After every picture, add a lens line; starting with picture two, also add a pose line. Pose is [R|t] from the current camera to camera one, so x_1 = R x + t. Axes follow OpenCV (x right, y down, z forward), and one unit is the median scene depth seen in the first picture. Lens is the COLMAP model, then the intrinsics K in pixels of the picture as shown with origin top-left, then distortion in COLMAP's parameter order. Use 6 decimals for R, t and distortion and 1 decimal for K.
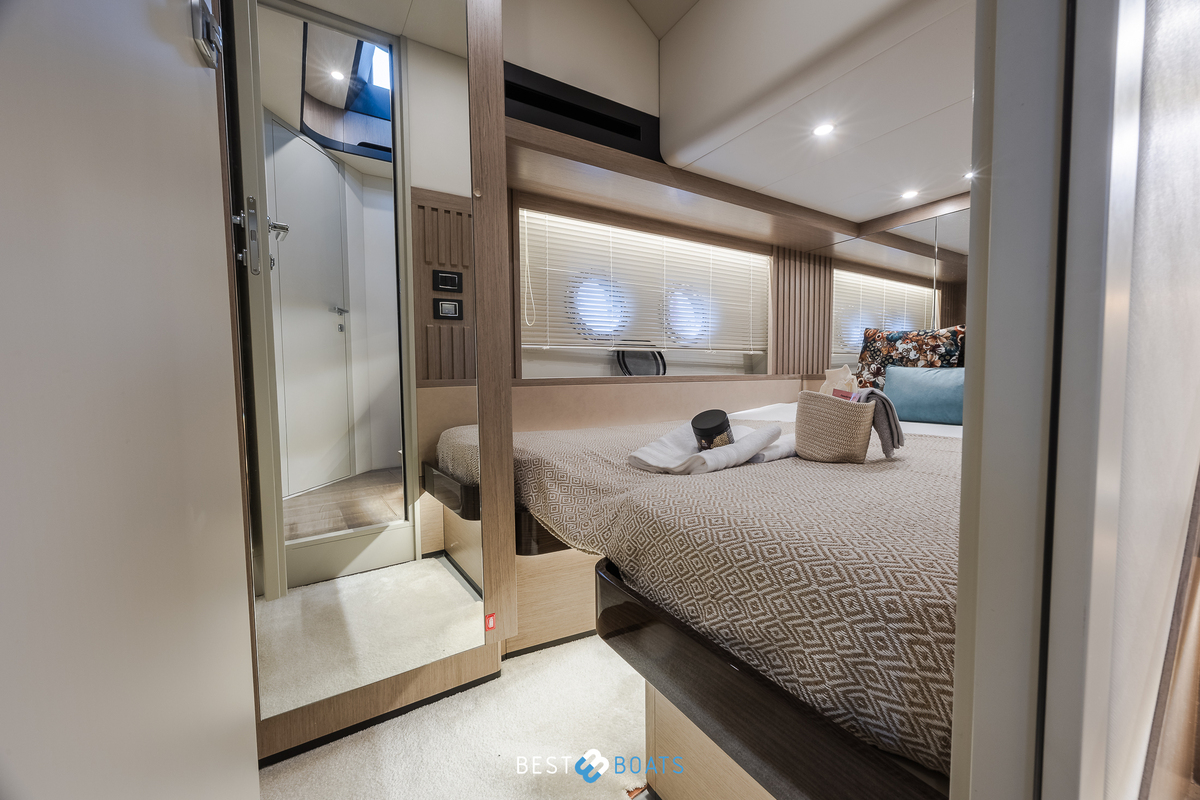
lens RADIAL K [[458.8, 0, 599.5], [0, 458.8, 400.4], [0, 0, 1]] dist [-0.000949, -0.000076]
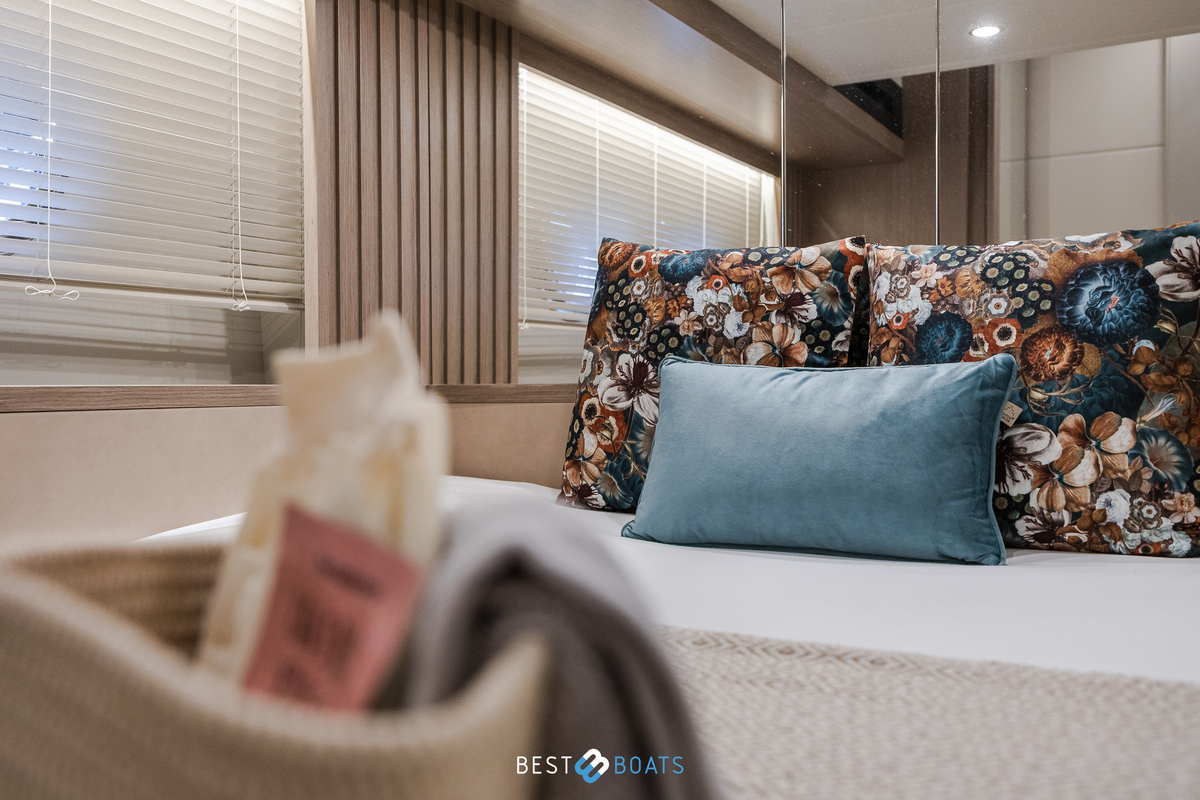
lens RADIAL K [[1131.3, 0, 600.0], [0, 1131.3, 400.0], [0, 0, 1]] dist [0.008898, 0.008655]
pose [[0.878577, -0.000173, 0.477600, 0.275174], [0.019889, 0.999146, -0.036224, -0.026070], [-0.477186, 0.041324, 0.877830, 0.430212]]
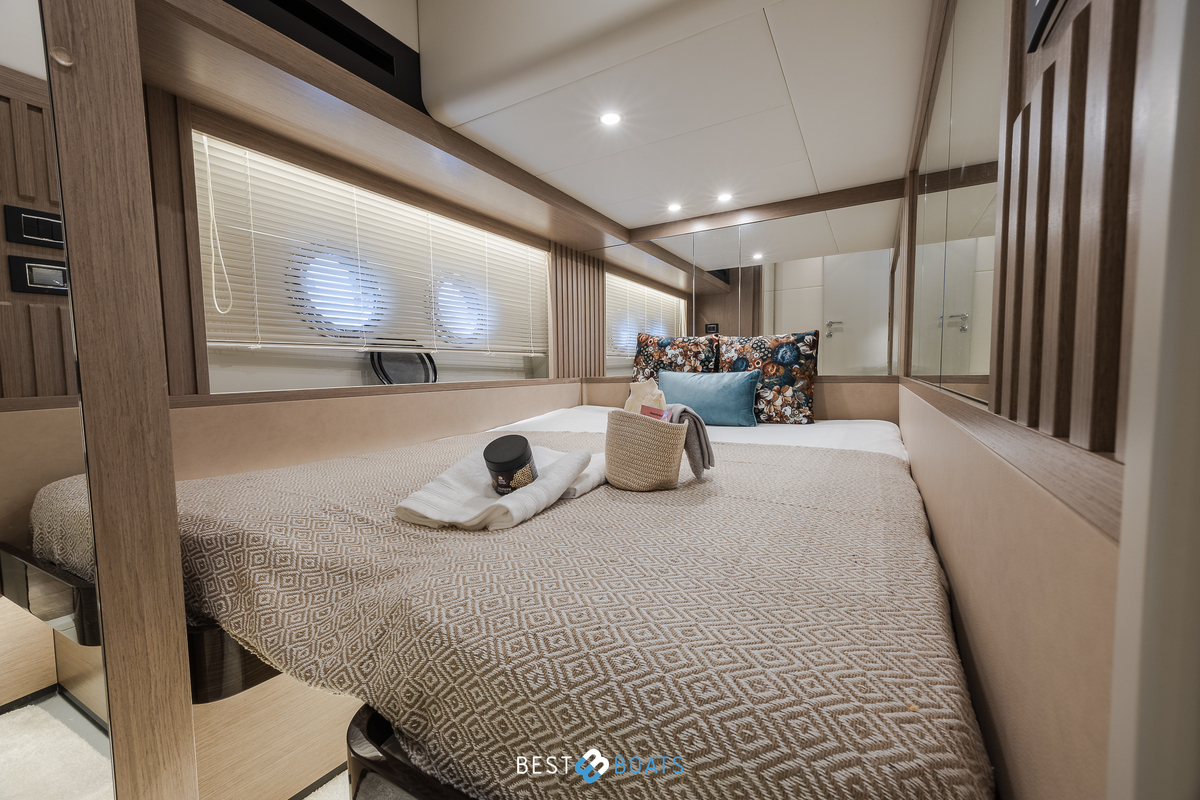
lens RADIAL K [[472.8, 0, 600.0], [0, 472.8, 400.0], [0, 0, 1]] dist [0.011188, -0.000284]
pose [[0.881843, -0.032840, 0.470398, 0.001521], [0.030034, 0.999458, 0.013472, -0.031634], [-0.470586, 0.002248, 0.882352, 0.137874]]
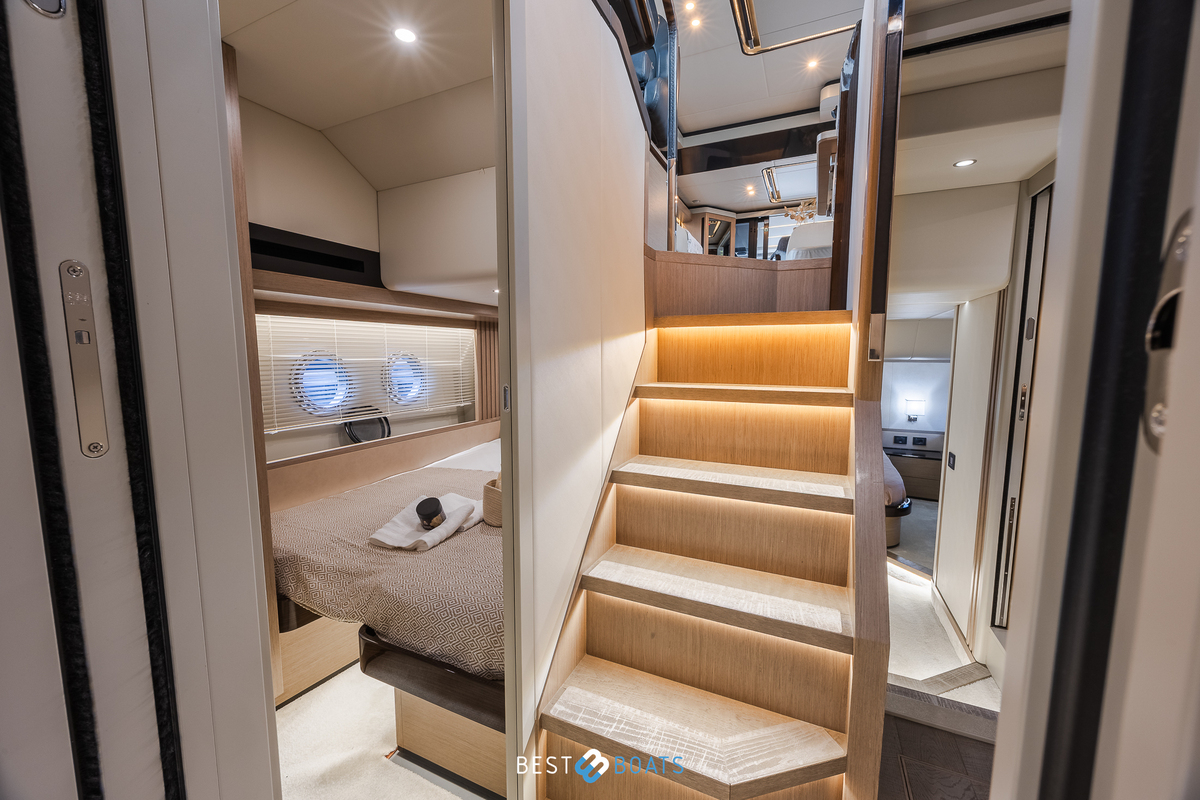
lens RADIAL K [[458.8, 0, 599.5], [0, 458.8, 400.4], [0, 0, 1]] dist [-0.000949, -0.000076]
pose [[0.832882, -0.042706, 0.551801, -0.073862], [0.017168, 0.998532, 0.051366, -0.246854], [-0.553185, -0.033309, 0.832393, -0.372674]]
